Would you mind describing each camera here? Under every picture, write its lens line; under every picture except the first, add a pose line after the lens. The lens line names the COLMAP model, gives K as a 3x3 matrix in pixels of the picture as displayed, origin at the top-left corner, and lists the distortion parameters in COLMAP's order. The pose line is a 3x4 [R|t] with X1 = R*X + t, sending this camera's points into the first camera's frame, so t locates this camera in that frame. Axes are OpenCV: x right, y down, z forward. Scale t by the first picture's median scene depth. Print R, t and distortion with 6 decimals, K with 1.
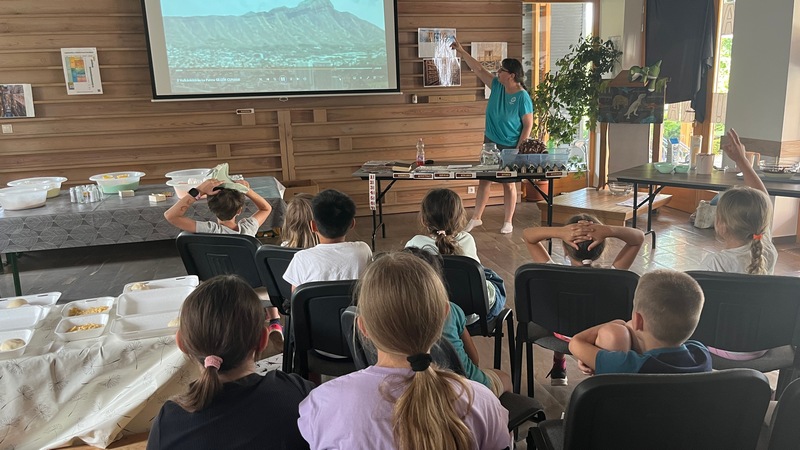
lens RADIAL K [[626.0, 0, 440.7], [0, 626.0, 241.6], [0, 0, 1]] dist [-0.000400, -0.013464]
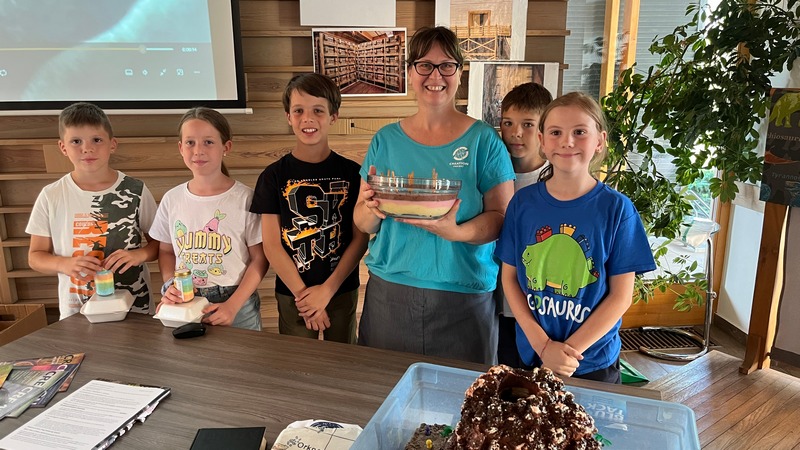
lens RADIAL K [[617.4, 0, 400.0], [0, 617.4, 225.0], [0, 0, 1]] dist [0.004054, 0.001901]
pose [[0.982303, 0.065107, -0.175616, 0.108023], [-0.067510, 0.997689, -0.007735, -0.164246], [0.174707, 0.019454, 0.984428, 0.612816]]
